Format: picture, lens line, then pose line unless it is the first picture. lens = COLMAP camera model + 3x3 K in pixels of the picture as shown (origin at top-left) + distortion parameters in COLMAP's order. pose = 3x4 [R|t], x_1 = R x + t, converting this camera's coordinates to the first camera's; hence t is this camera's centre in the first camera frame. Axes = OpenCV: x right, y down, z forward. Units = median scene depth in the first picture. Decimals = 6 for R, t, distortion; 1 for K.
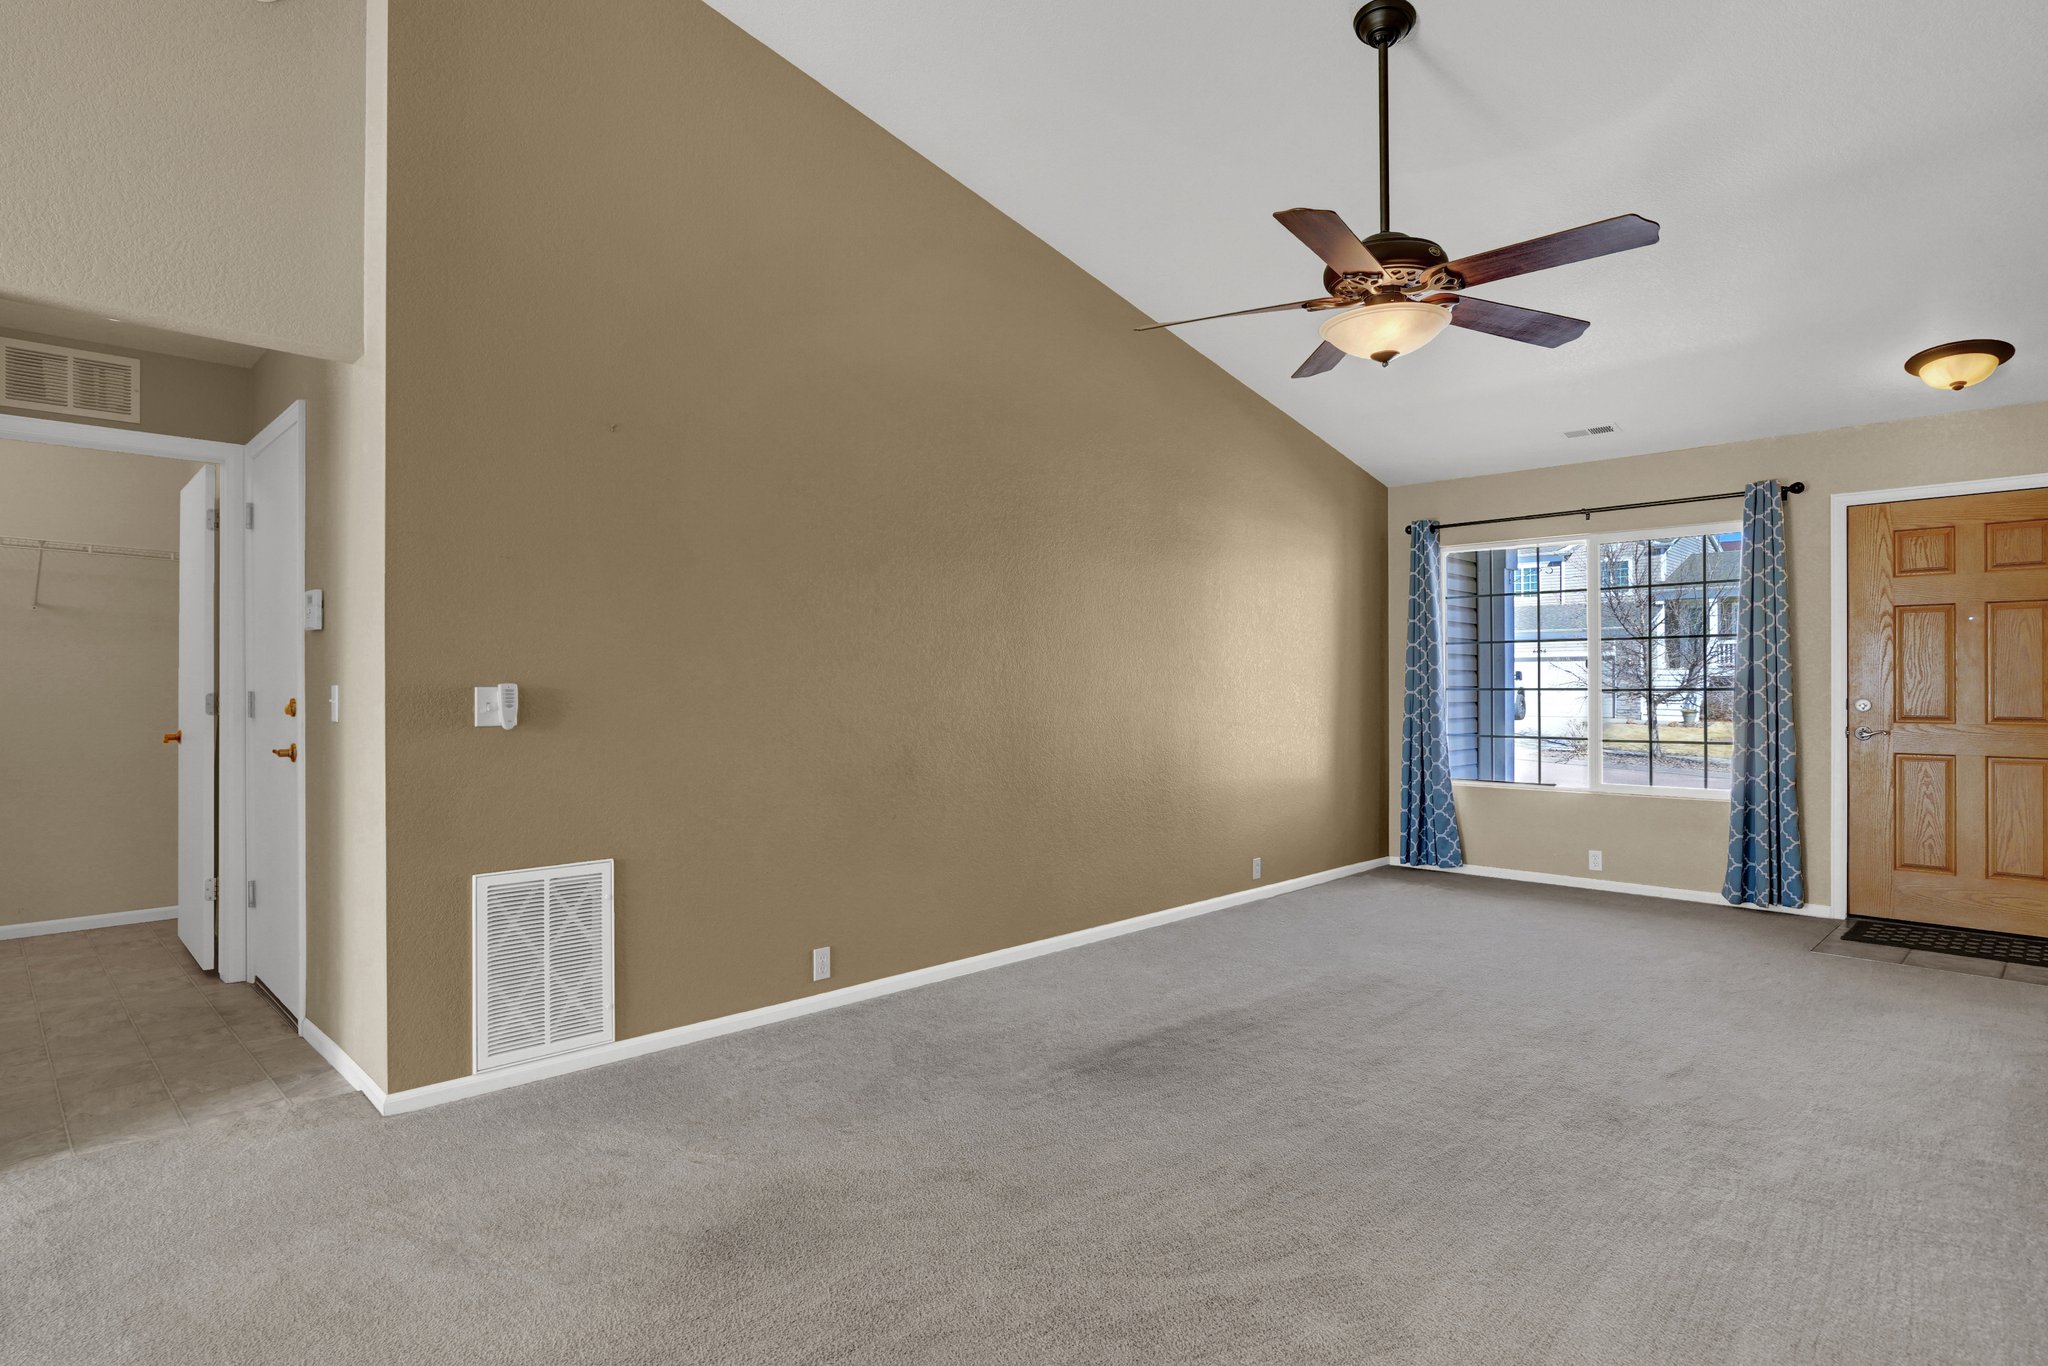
lens RADIAL K [[1099.2, 0, 1025.4], [0, 1099.2, 692.2], [0, 0, 1]] dist [-0.030808, 0.000018]
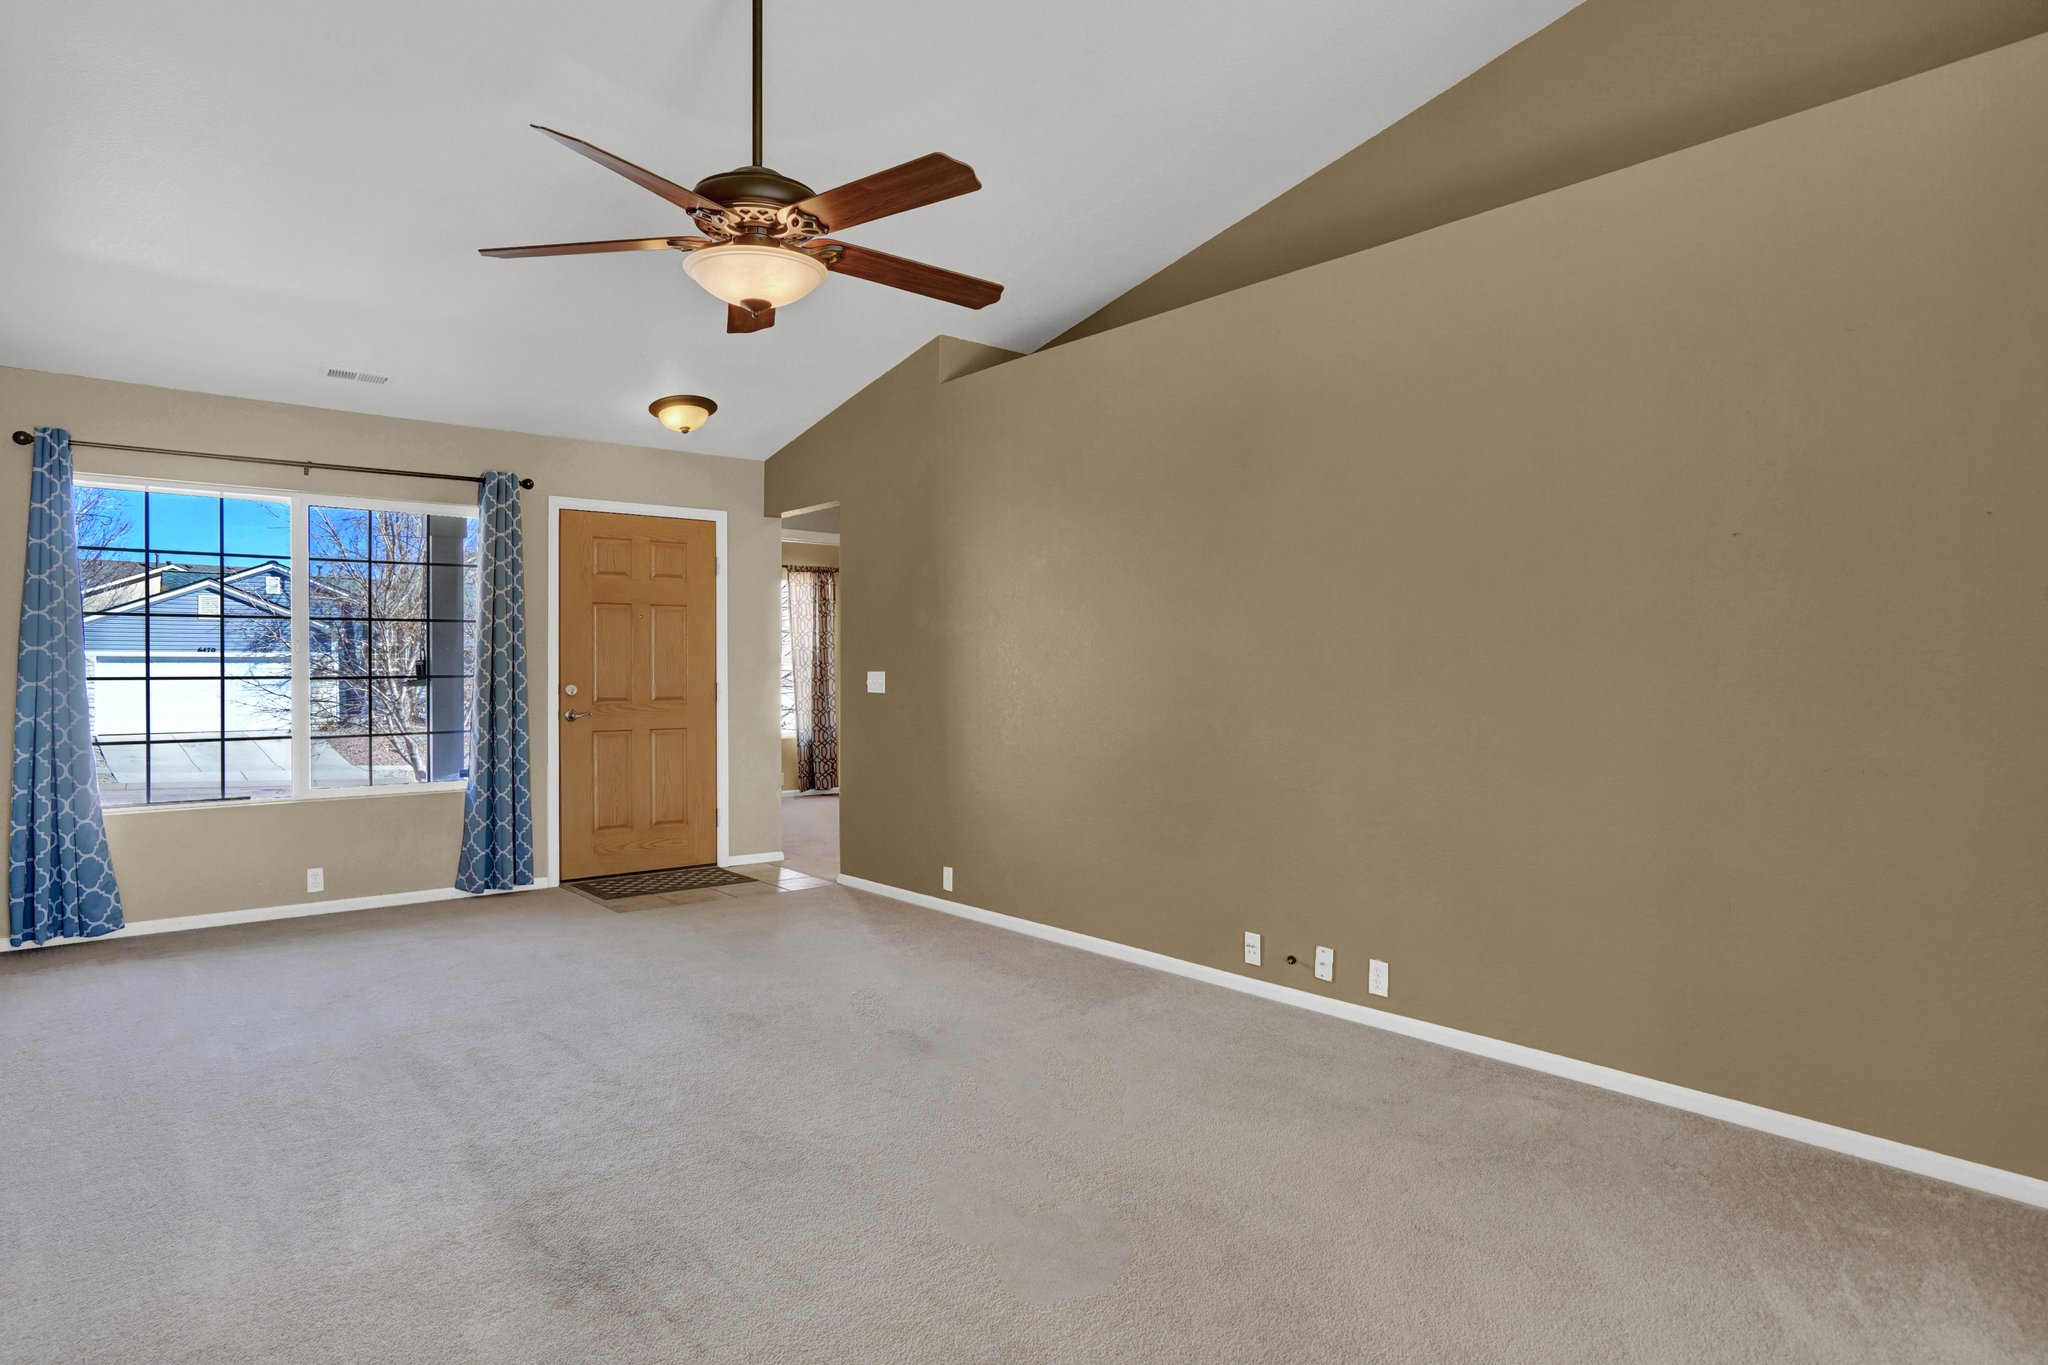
lens RADIAL K [[1157.9, 0, 1028.9], [0, 1157.9, 663.4], [0, 0, 1]] dist [-0.001401, -0.000885]
pose [[0.080445, 0.005375, 0.996745, -0.361548], [0.006892, 0.999959, -0.005948, -0.004836], [-0.996735, 0.007348, 0.080405, 0.417760]]
